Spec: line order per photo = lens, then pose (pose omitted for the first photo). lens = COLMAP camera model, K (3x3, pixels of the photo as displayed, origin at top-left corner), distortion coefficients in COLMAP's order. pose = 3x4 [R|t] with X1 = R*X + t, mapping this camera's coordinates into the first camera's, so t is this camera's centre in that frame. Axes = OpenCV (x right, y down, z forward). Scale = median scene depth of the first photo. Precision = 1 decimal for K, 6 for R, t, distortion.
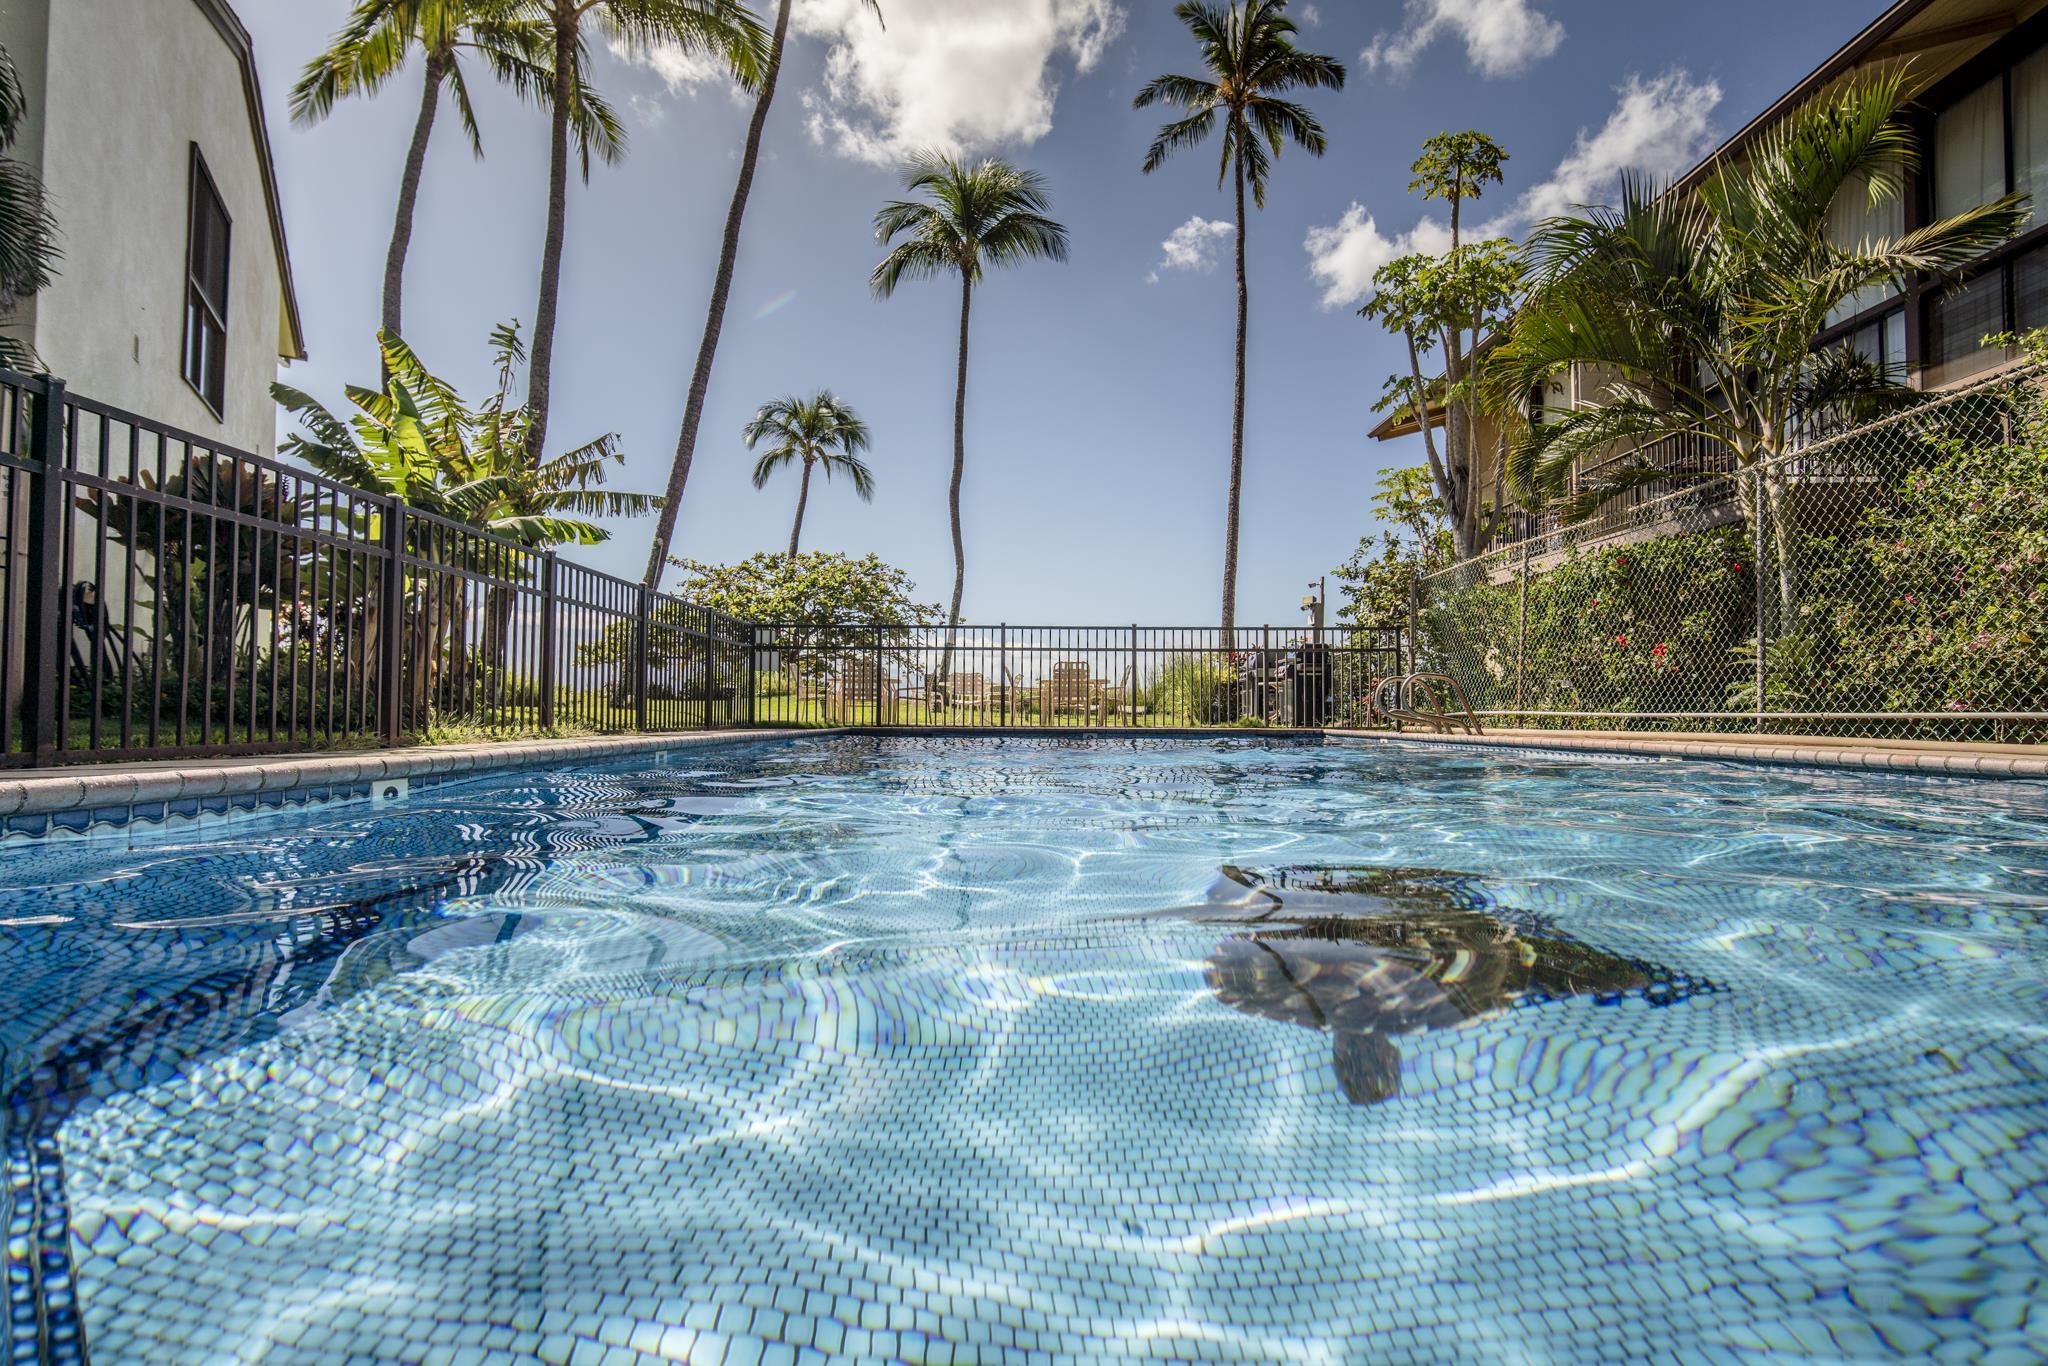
lens RADIAL K [[971.9, 0, 1024.0], [0, 971.9, 683.0], [0, 0, 1]] dist [0.004030, 0.000562]
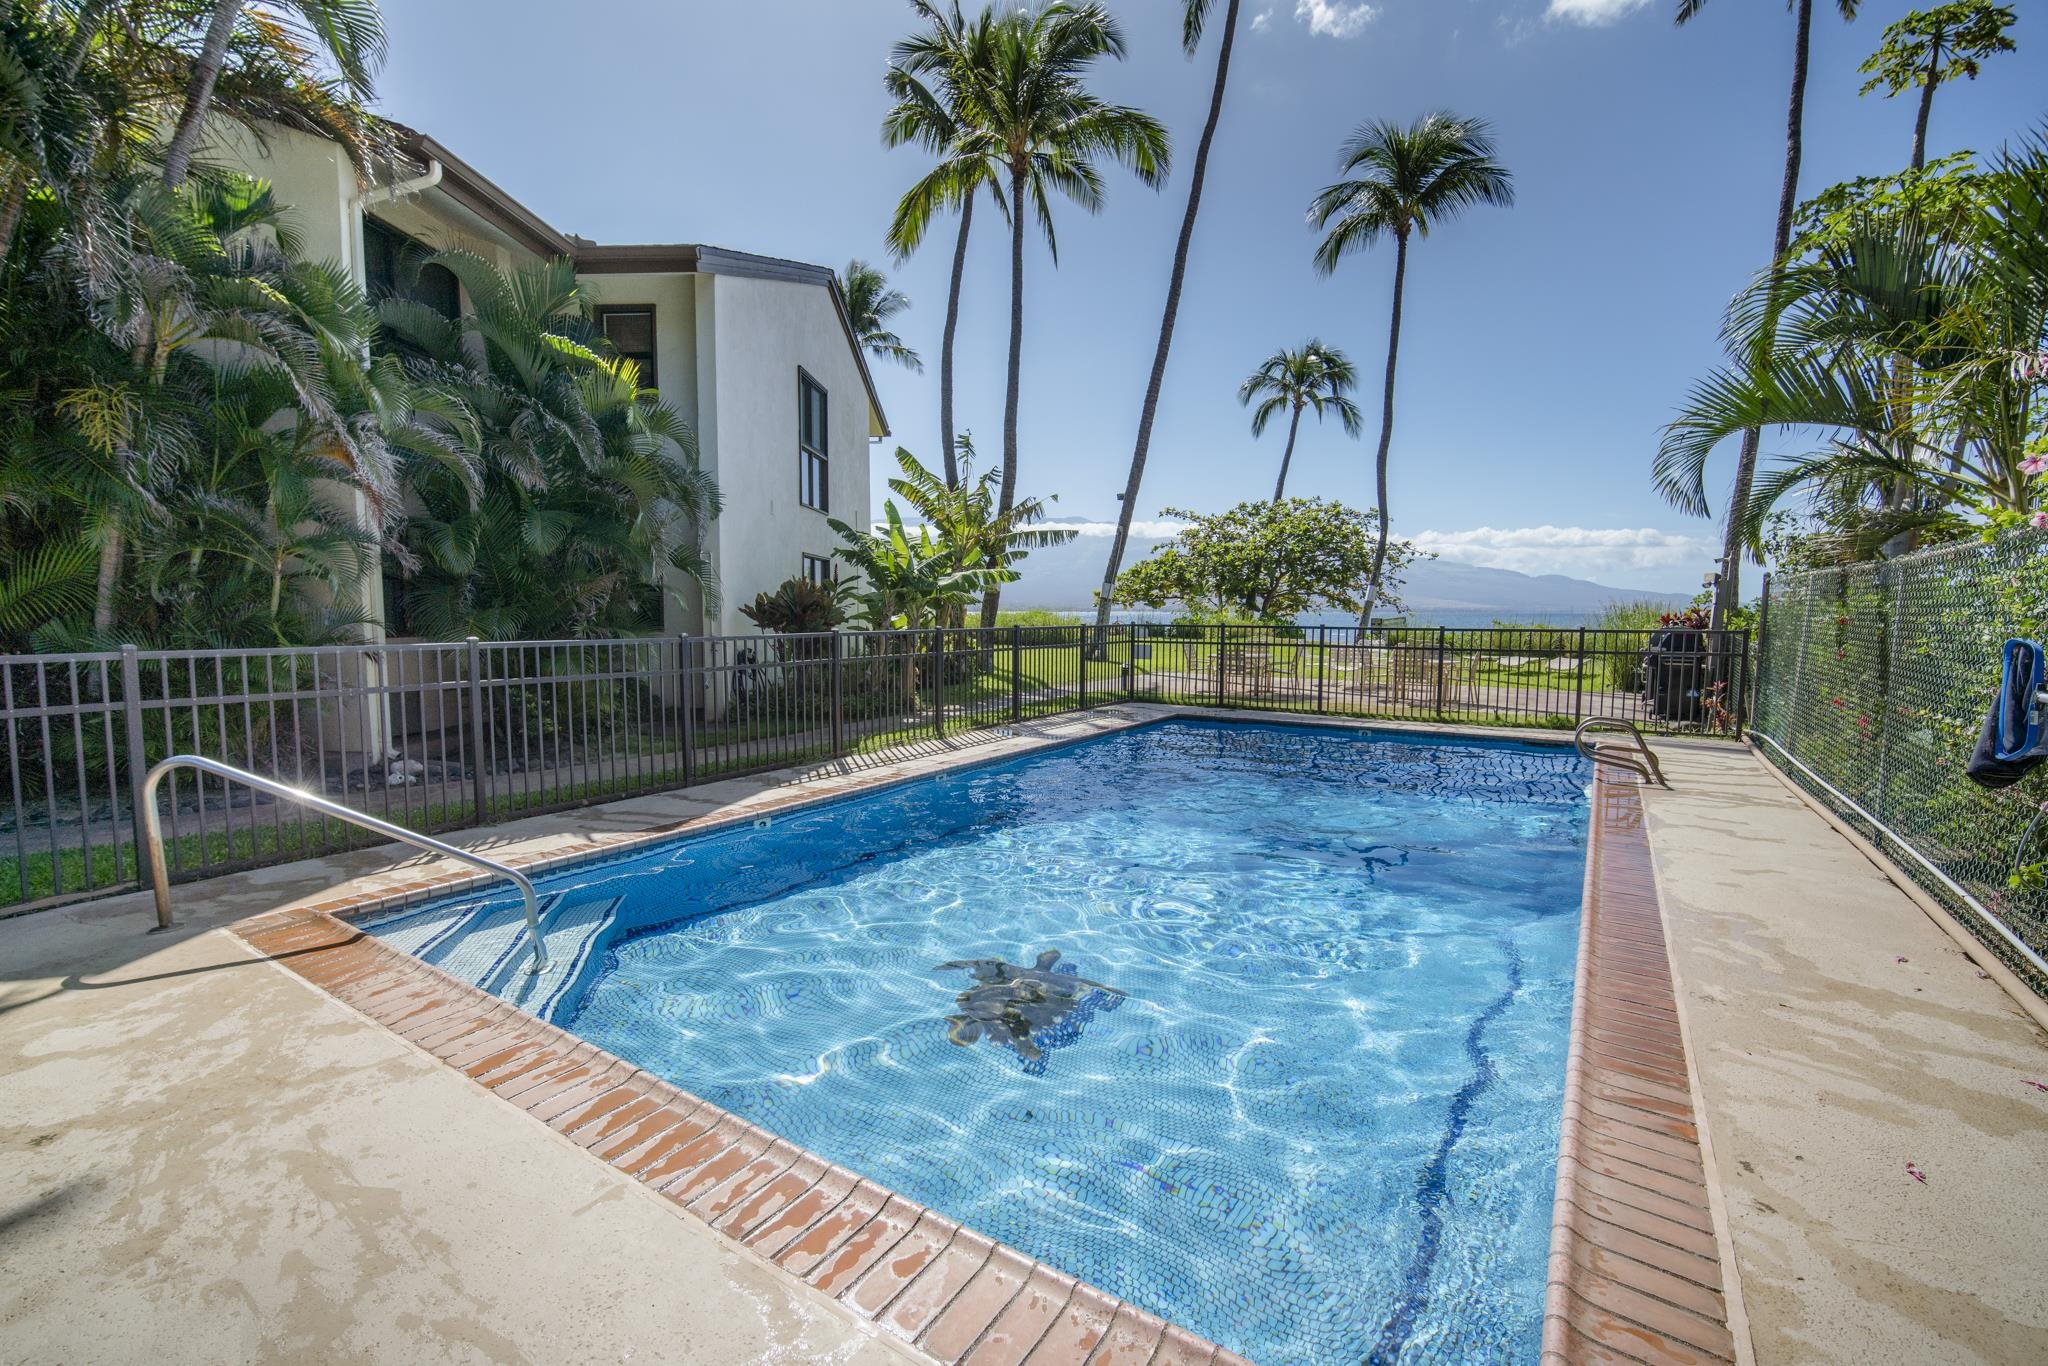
lens RADIAL K [[895.2, 0, 1024.0], [0, 895.2, 683.0], [0, 0, 1]] dist [-0.000955, -0.000085]
pose [[0.834053, 0.040623, -0.550186, 0.114866], [0.023485, 0.993767, 0.108977, -0.048296], [0.551184, -0.103814, 0.827900, -0.046715]]
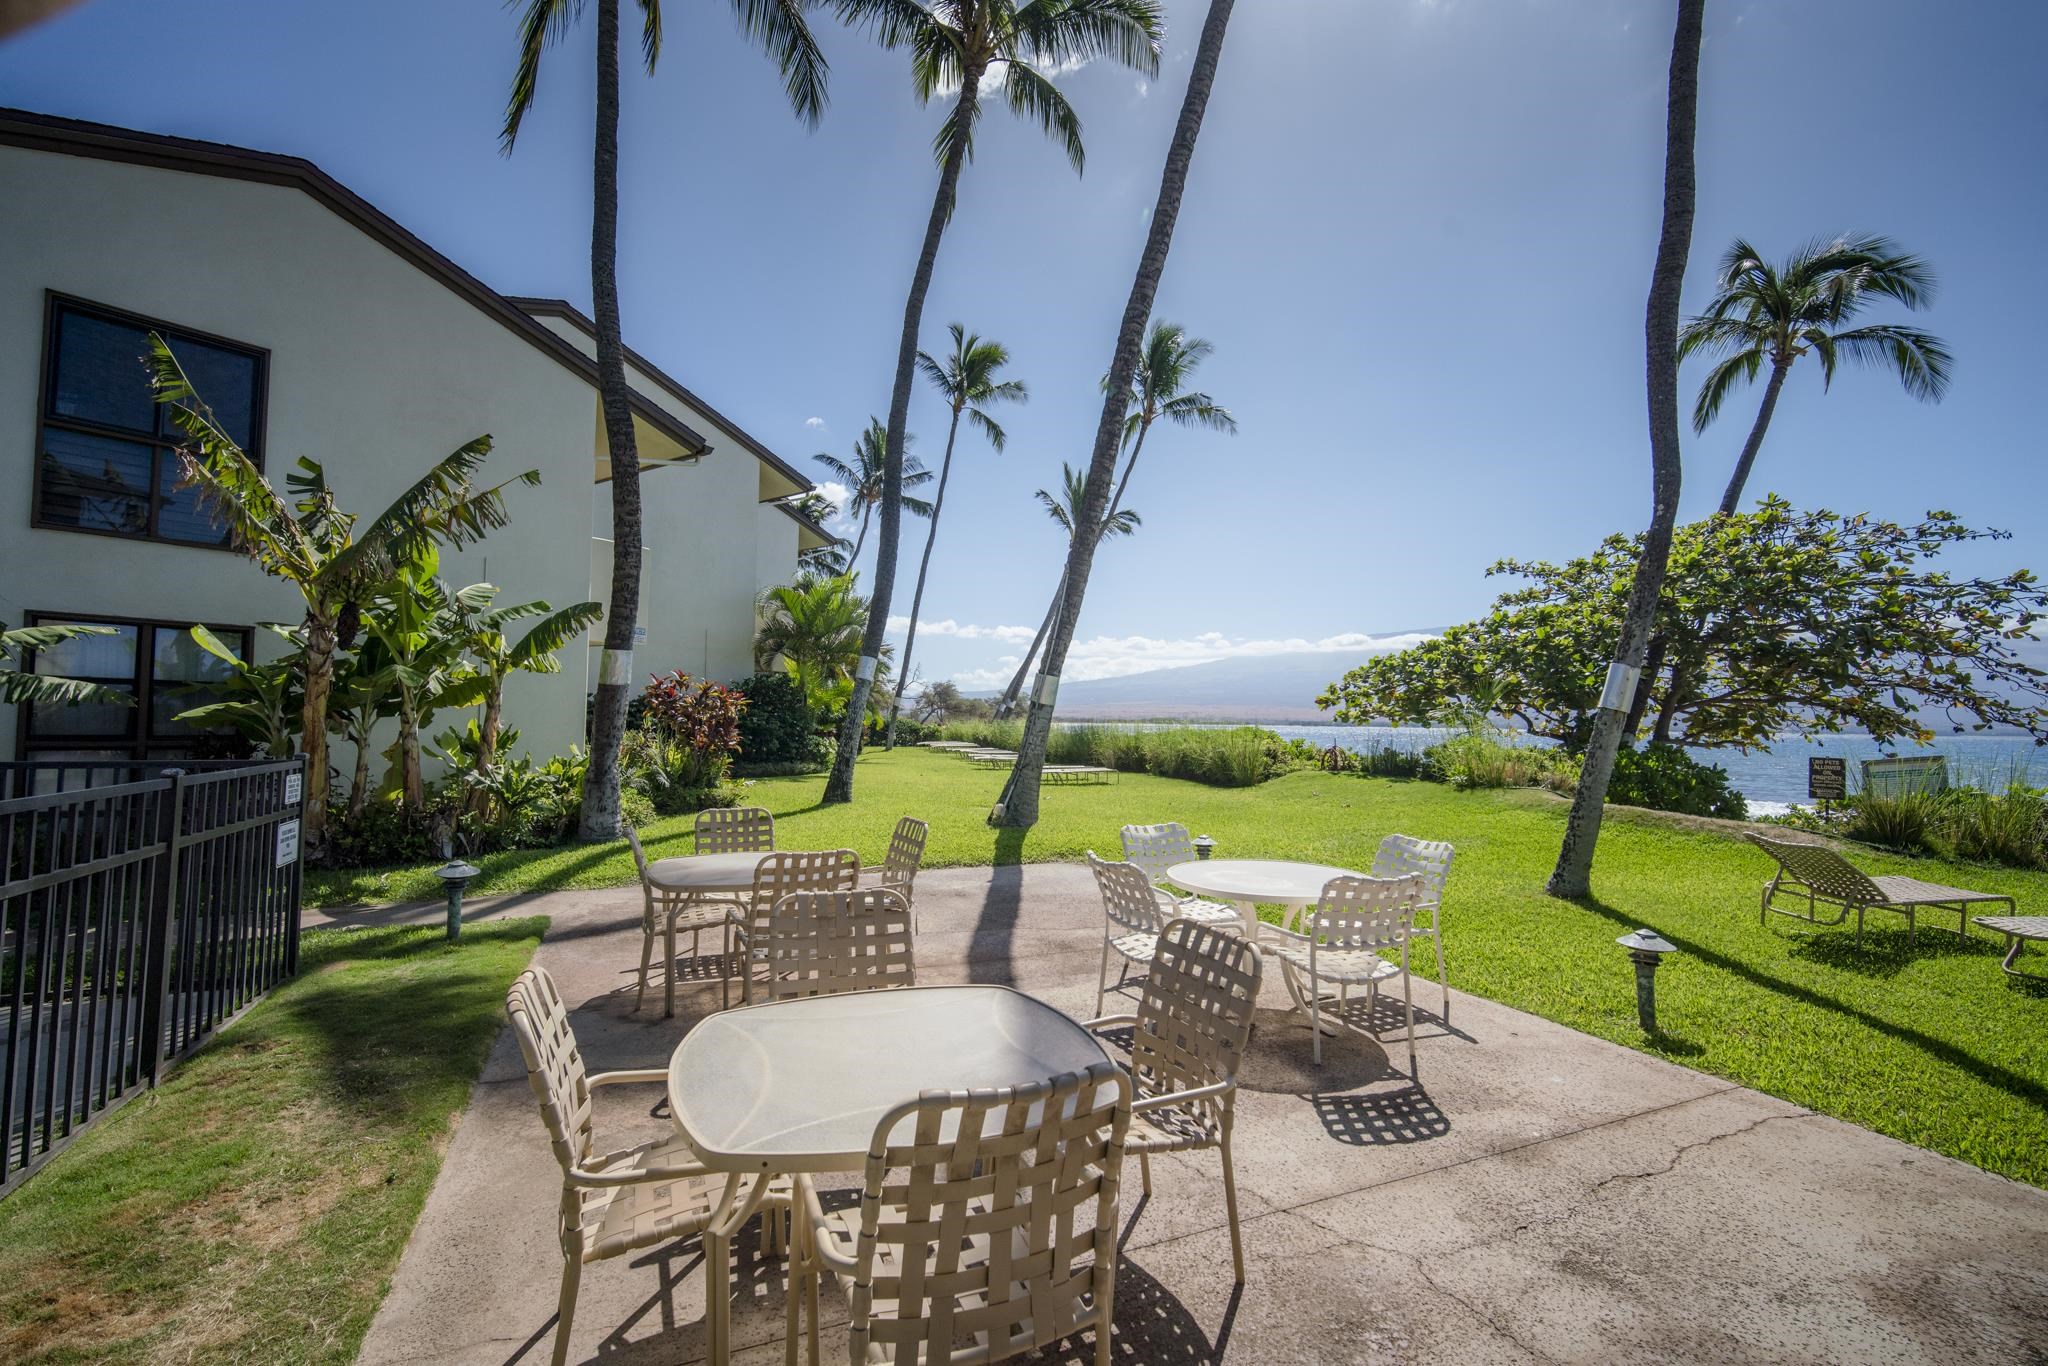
lens RADIAL K [[895.2, 0, 1024.0], [0, 895.2, 683.0], [0, 0, 1]] dist [-0.000955, -0.000085]
pose [[0.400667, -0.036480, -0.915497, 0.111577], [0.018531, 0.999325, -0.031710, -0.030062], [0.916036, -0.004260, 0.401072, 0.465491]]
